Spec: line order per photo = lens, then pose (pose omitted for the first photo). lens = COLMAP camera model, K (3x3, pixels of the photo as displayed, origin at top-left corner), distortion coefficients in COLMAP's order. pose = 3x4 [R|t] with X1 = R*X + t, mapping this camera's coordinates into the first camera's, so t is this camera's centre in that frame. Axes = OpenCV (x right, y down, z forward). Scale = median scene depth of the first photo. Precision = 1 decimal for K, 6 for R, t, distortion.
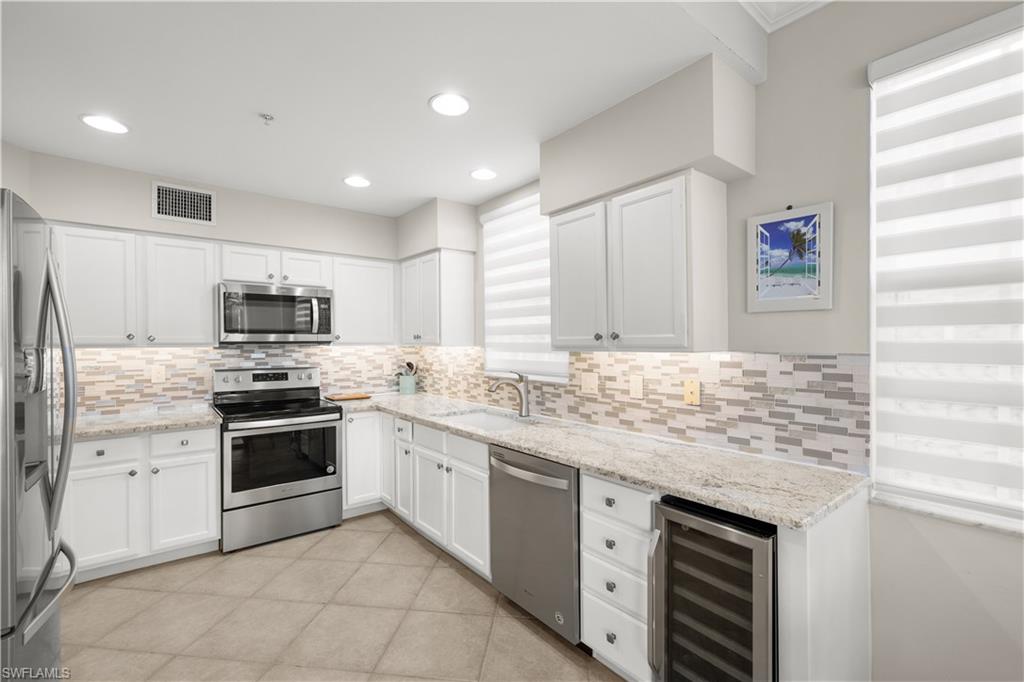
lens RADIAL K [[439.3, 0, 518.0], [0, 439.3, 339.8], [0, 0, 1]] dist [-0.007045, 0.001562]
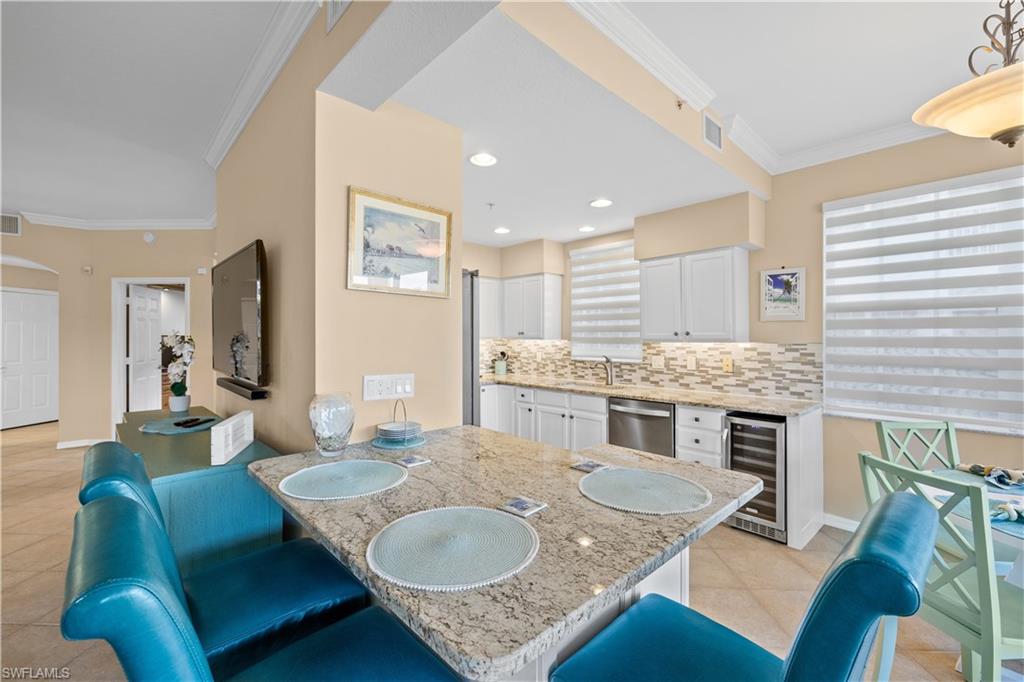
lens RADIAL K [[439.3, 0, 515.5], [0, 439.3, 333.4], [0, 0, 1]] dist [-0.007045, 0.001562]
pose [[0.995787, 0.005104, 0.091550, -0.506615], [-0.004551, 0.999970, -0.006244, 0.004527], [-0.091579, 0.005801, 0.995781, -0.564712]]
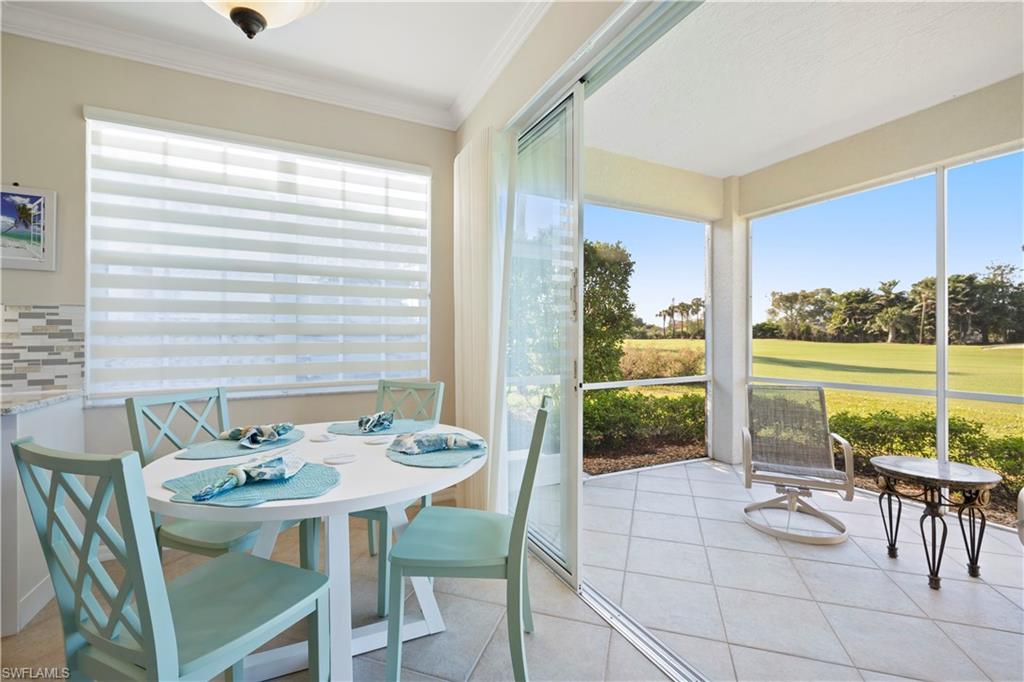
lens RADIAL K [[439.3, 0, 504.1], [0, 439.3, 336.2], [0, 0, 1]] dist [-0.007045, 0.001562]
pose [[0.233069, 0.011453, 0.972393, -0.164877], [0.010672, 0.999840, -0.014335, 0.104927], [-0.972402, 0.013718, 0.232910, -0.412629]]
